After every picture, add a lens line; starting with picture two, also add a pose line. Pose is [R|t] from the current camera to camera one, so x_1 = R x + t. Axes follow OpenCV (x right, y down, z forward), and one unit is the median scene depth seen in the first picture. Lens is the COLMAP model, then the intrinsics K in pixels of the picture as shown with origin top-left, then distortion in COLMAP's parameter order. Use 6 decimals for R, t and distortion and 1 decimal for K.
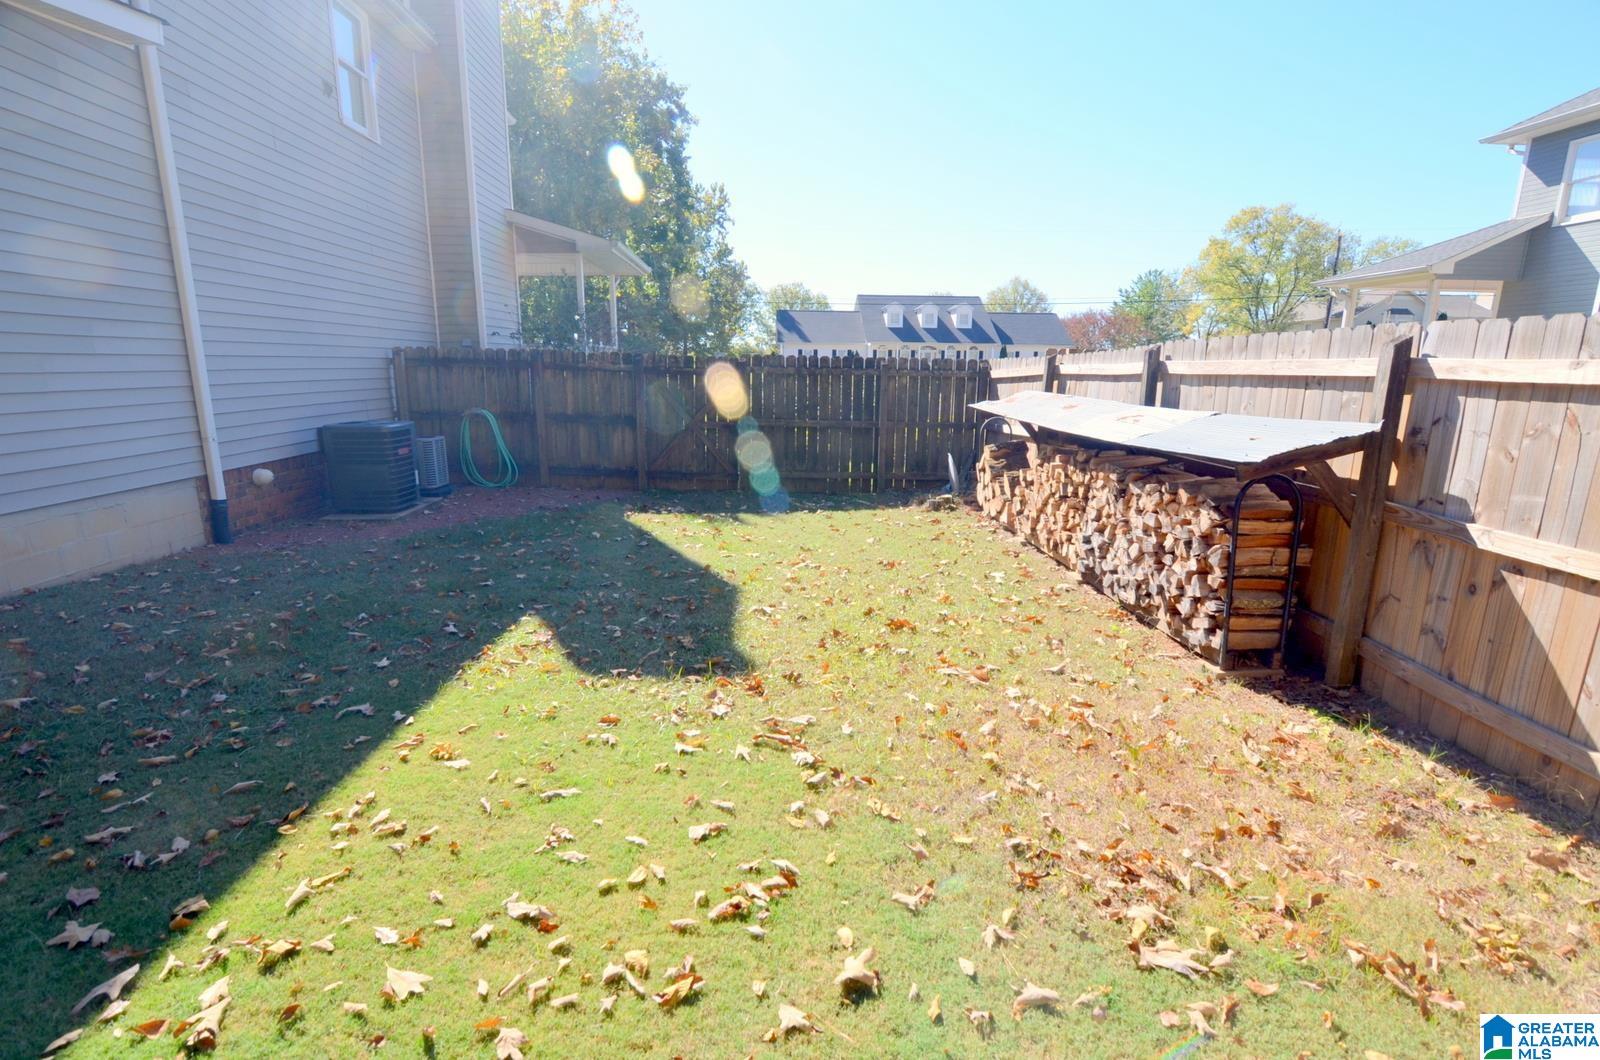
lens RADIAL K [[778.3, 0, 802.0], [0, 778.3, 541.0], [0, 0, 1]] dist [-0.027580, 0.007551]
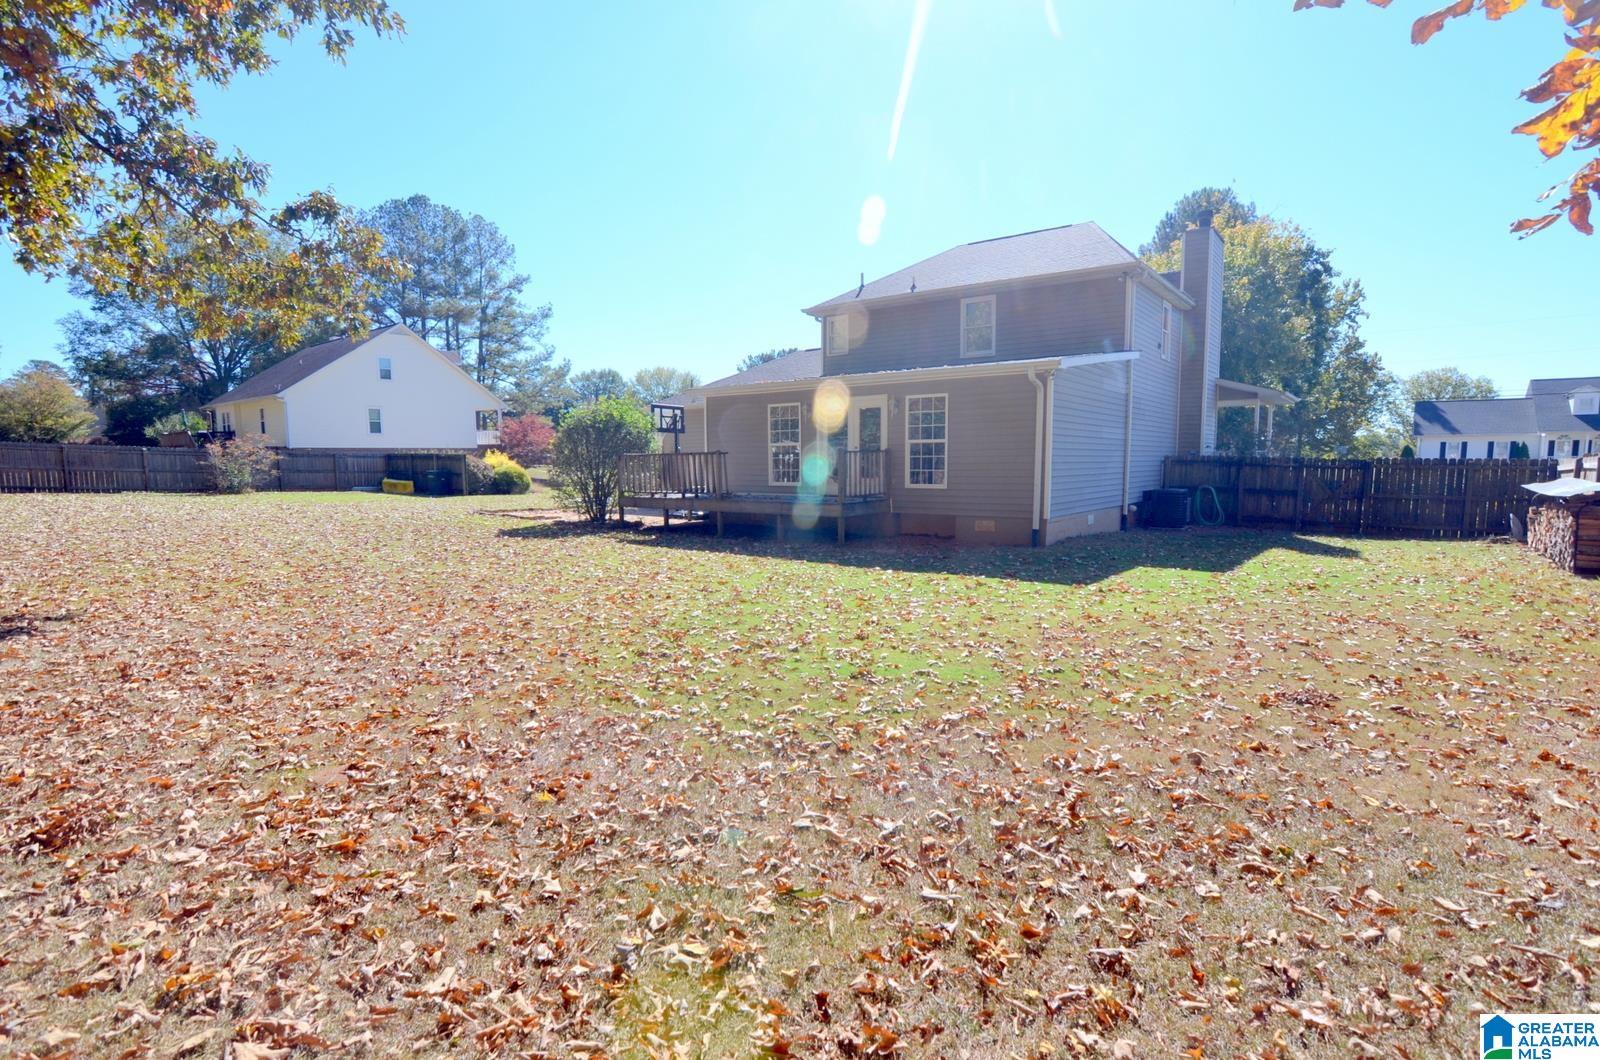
lens RADIAL K [[778.3, 0, 791.5], [0, 778.3, 546.7], [0, 0, 1]] dist [-0.027580, 0.007551]
pose [[0.755611, 0.061963, -0.652083, 0.011826], [-0.133093, 0.989272, -0.060220, 0.035290], [0.641356, 0.132290, 0.755752, -0.166601]]
